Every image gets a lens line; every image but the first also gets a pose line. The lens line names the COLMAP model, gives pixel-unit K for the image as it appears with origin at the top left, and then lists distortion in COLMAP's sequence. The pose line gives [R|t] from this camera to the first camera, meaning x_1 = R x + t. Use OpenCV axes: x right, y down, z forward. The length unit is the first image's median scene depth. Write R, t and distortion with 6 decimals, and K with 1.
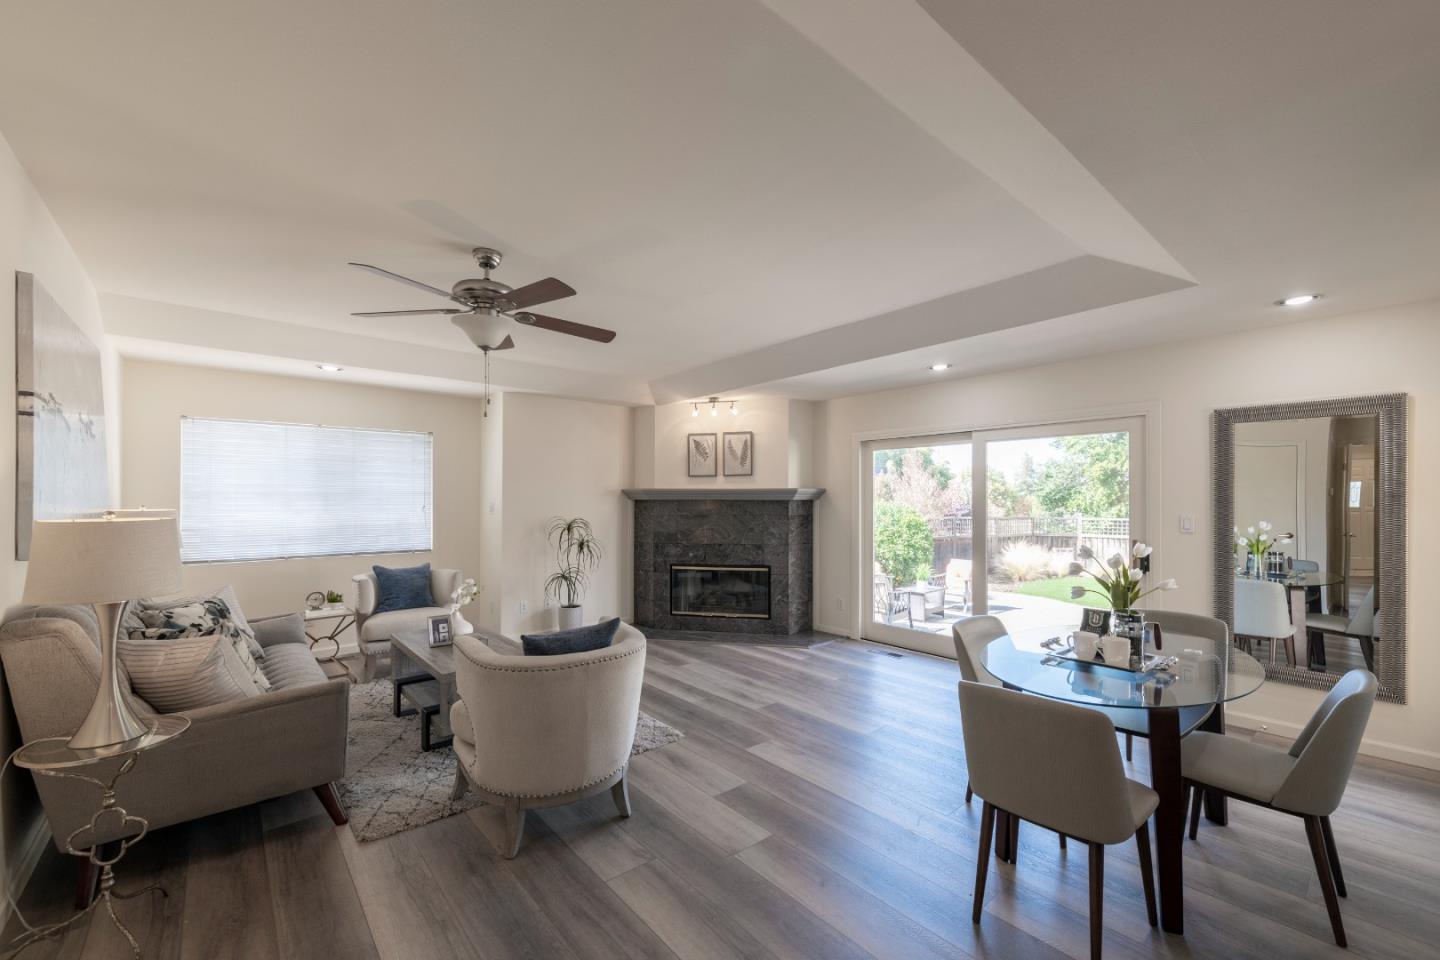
lens RADIAL K [[585.2, 0, 719.6], [0, 585.2, 506.5], [0, 0, 1]] dist [-0.000293, -0.000046]
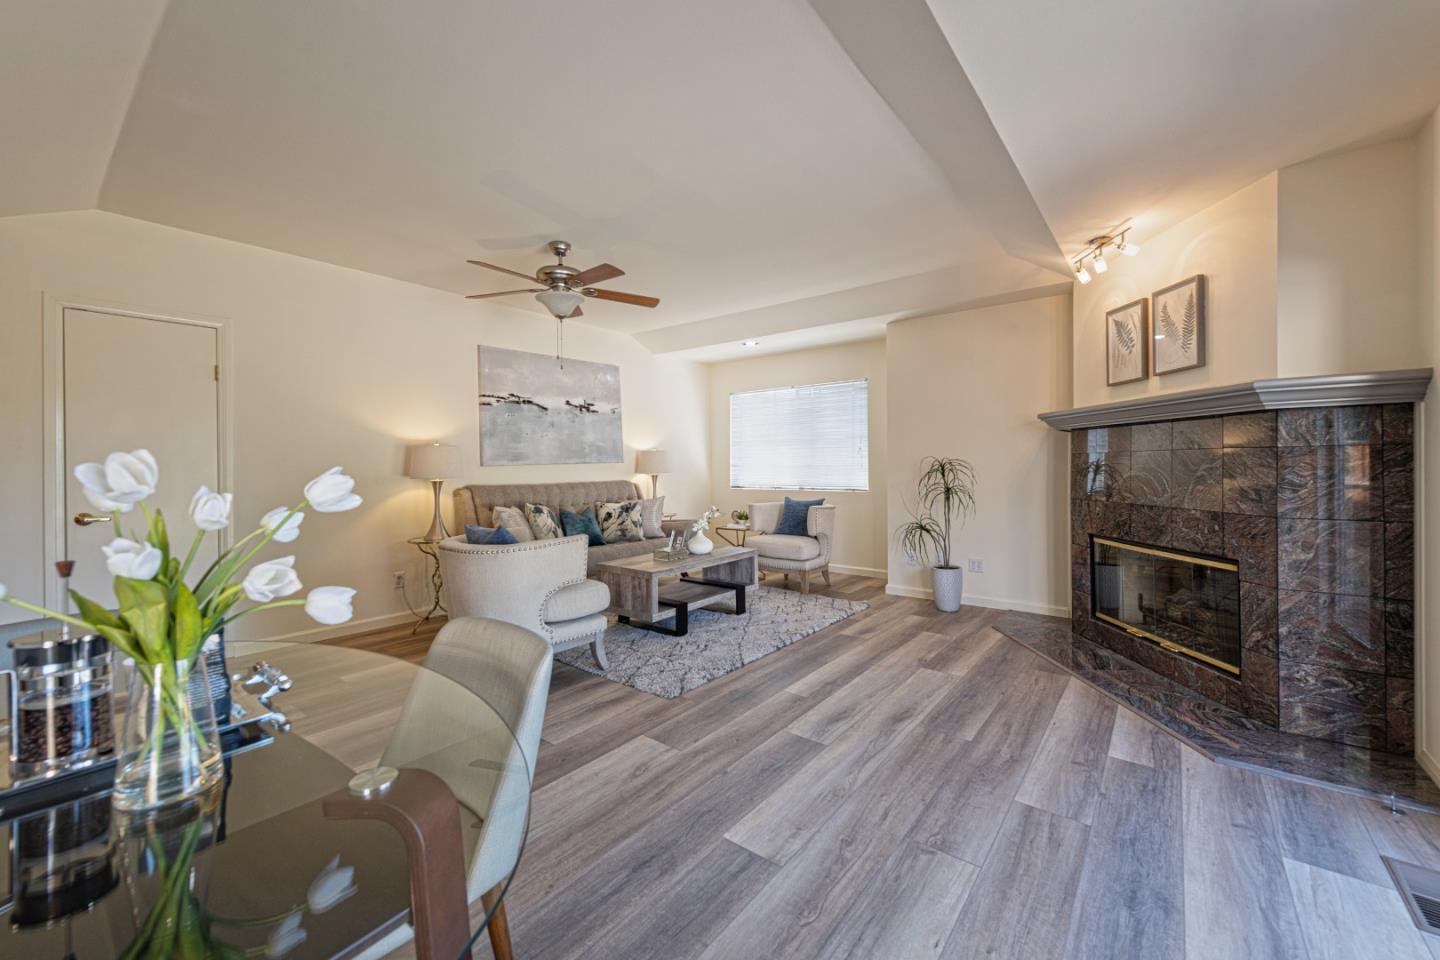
lens RADIAL K [[561.0, 0, 720.0], [0, 561.0, 480.0], [0, 0, 1]] dist [0.007660, -0.000210]
pose [[0.191457, 0.027129, -0.981126, 0.481811], [-0.002759, 0.999629, 0.027103, 0.030987], [0.981497, -0.002482, 0.191461, 0.580930]]
